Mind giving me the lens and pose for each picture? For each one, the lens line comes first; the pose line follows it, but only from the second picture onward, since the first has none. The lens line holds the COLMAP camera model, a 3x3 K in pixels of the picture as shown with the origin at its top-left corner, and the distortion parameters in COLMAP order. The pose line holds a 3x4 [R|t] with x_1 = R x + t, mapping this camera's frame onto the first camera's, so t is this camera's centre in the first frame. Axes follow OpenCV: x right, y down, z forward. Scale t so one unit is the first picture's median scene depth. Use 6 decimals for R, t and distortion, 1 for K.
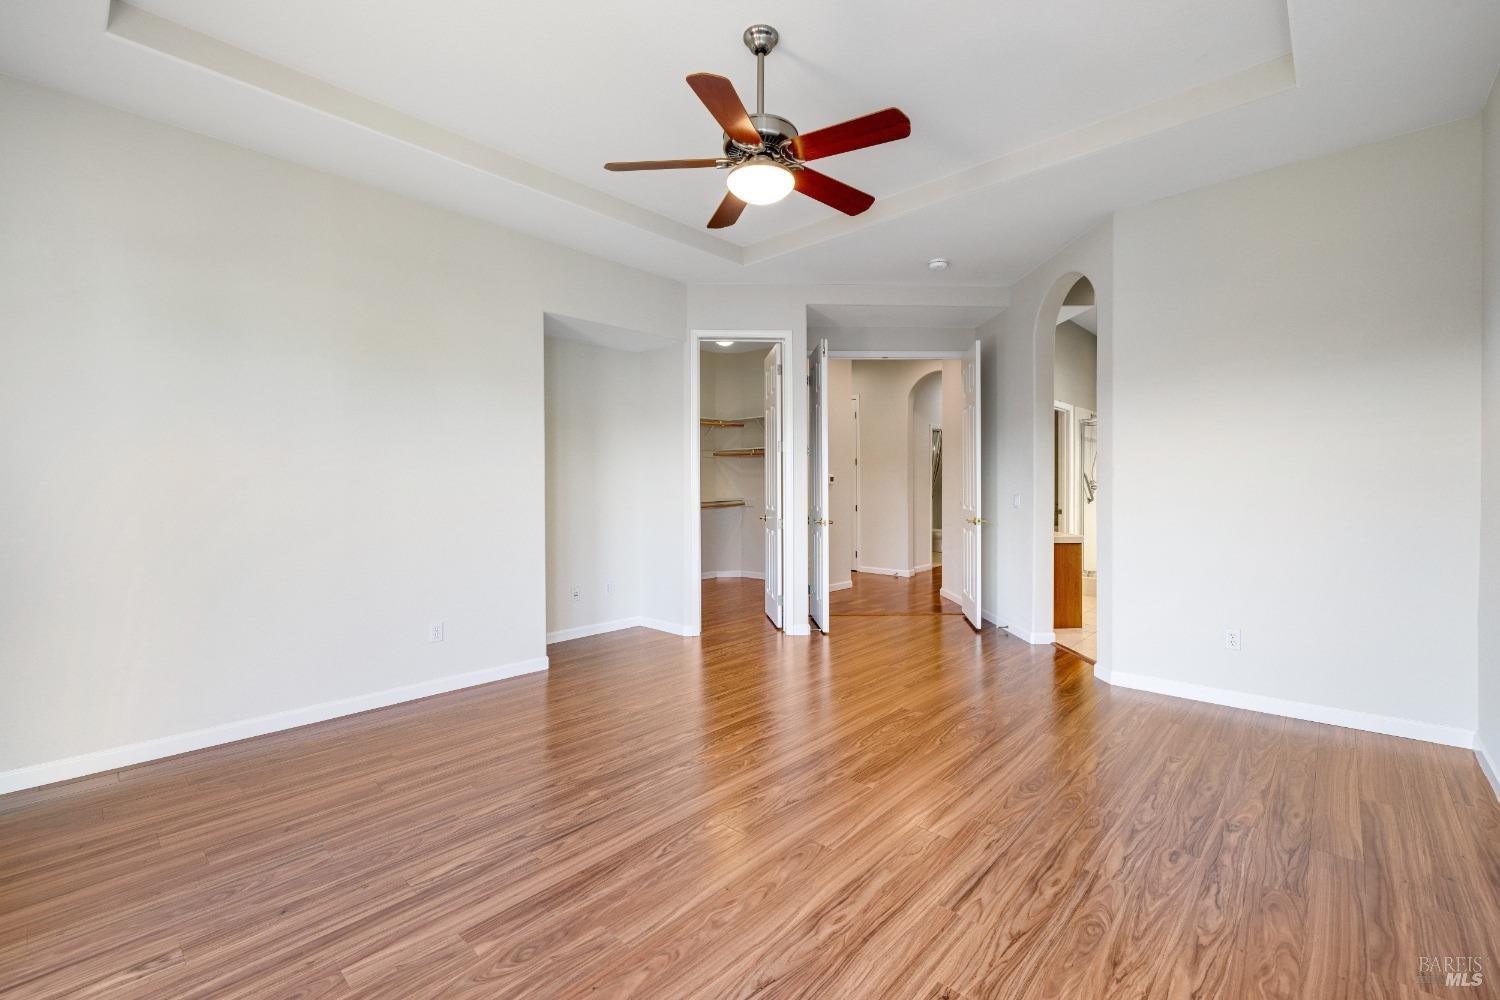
lens RADIAL K [[633.6, 0, 754.0], [0, 633.6, 490.5], [0, 0, 1]] dist [-0.002254, -0.000129]
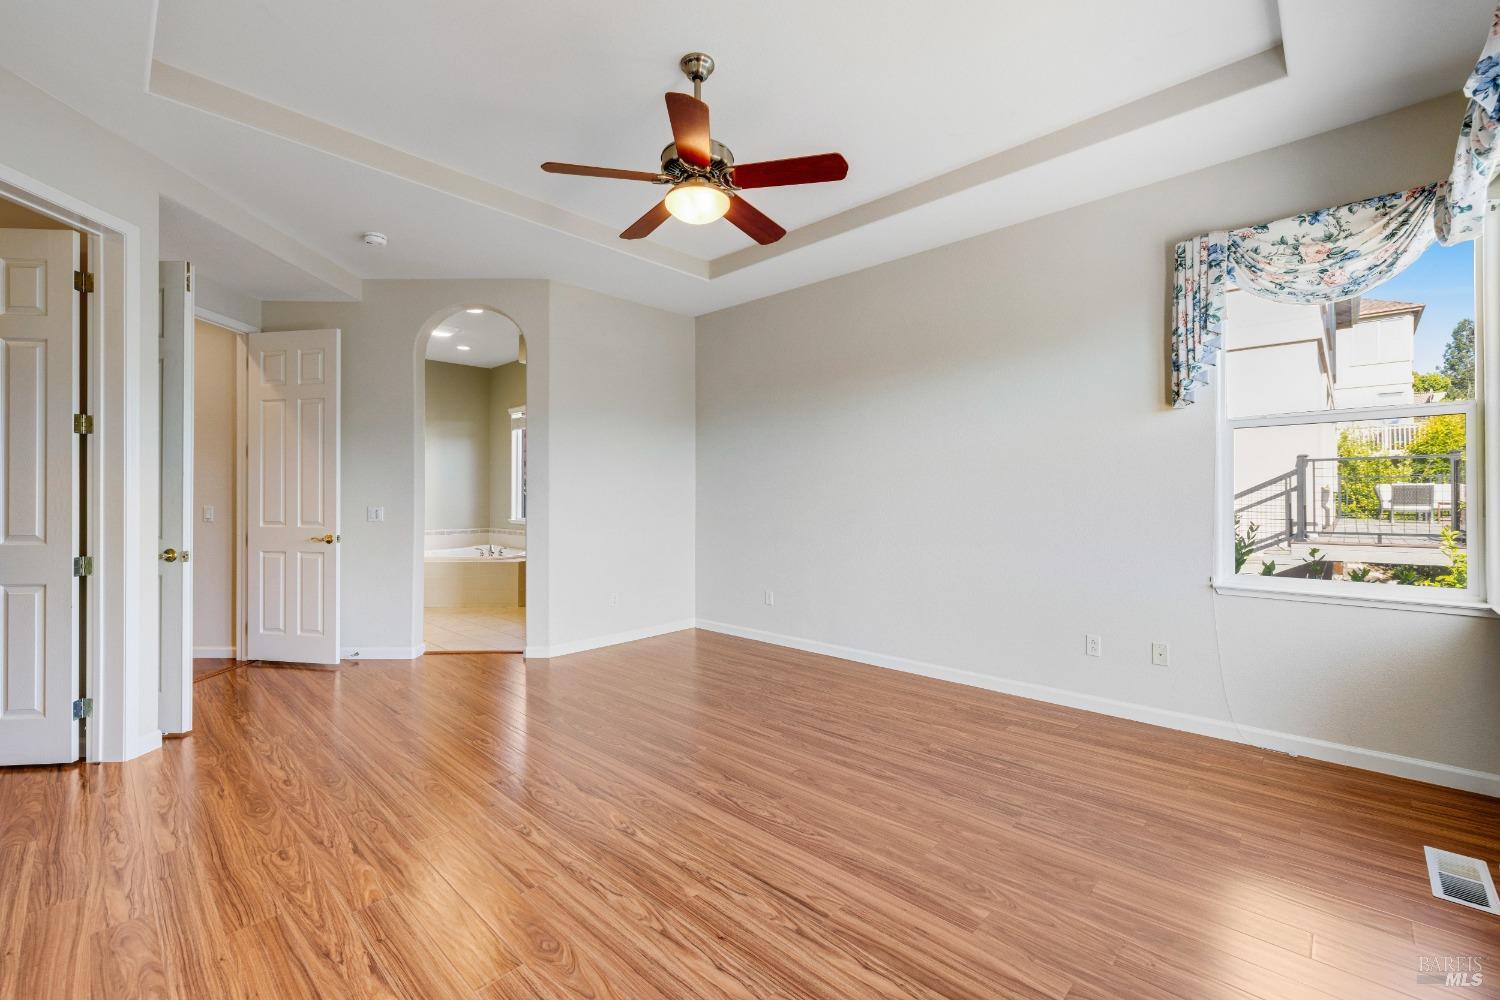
lens RADIAL K [[633.6, 0, 754.0], [0, 633.6, 490.5], [0, 0, 1]] dist [-0.002254, -0.000129]
pose [[0.017443, 0.012167, 0.999774, -1.218738], [0.008169, 0.999891, -0.012311, 0.006206], [-0.999814, 0.008382, 0.017341, 1.085565]]
